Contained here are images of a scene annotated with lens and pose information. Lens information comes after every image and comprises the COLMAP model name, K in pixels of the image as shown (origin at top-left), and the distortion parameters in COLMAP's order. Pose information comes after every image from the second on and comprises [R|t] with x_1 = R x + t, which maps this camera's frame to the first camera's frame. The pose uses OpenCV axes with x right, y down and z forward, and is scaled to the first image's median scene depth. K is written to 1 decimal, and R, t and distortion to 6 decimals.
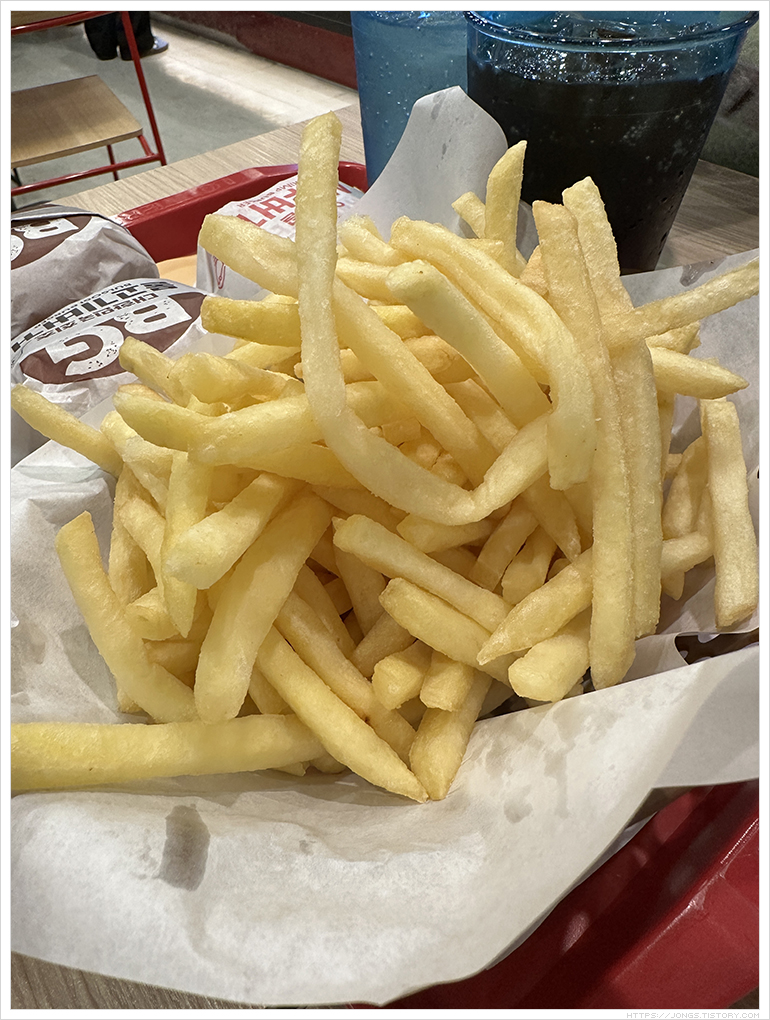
lens RADIAL K [[719.9, 0, 385.1], [0, 719.9, 480.5], [0, 0, 1]] dist [-0.000416, -0.005788]
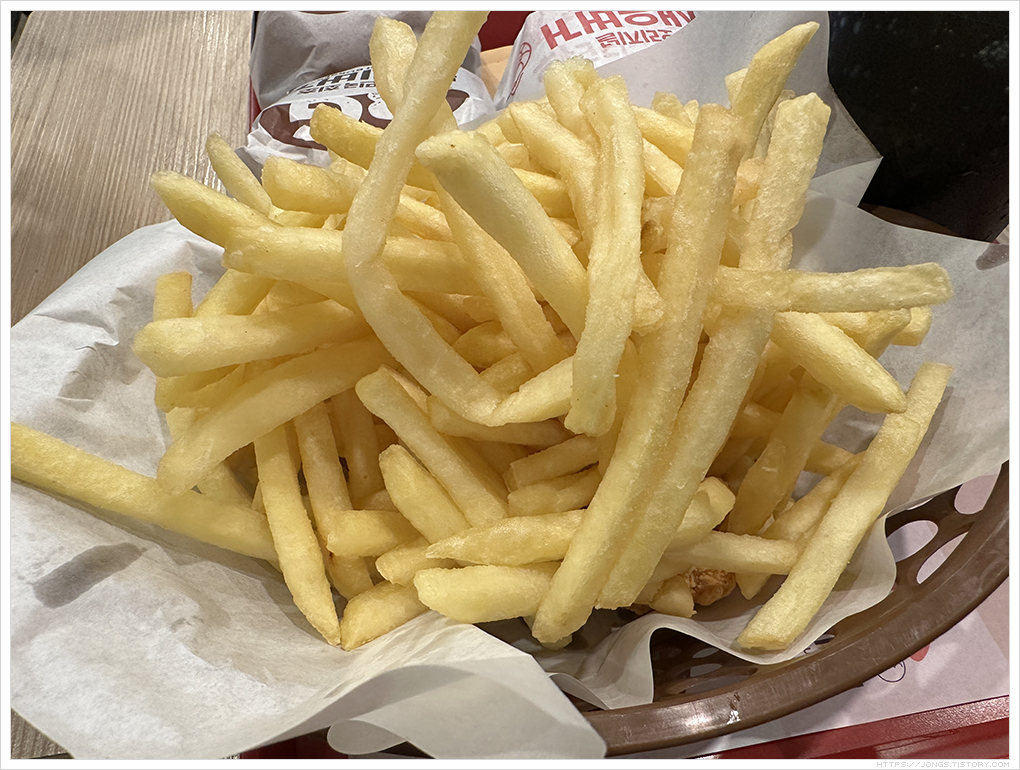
lens RADIAL K [[729.0, 0, 508.0], [0, 729.0, 452.6], [0, 0, 1]] dist [-0.001234, -0.001175]
pose [[0.877446, 0.416137, -0.238576, 0.392872], [-0.362237, 0.900889, 0.239130, -0.150780], [0.314441, -0.123402, 0.941222, 0.094152]]
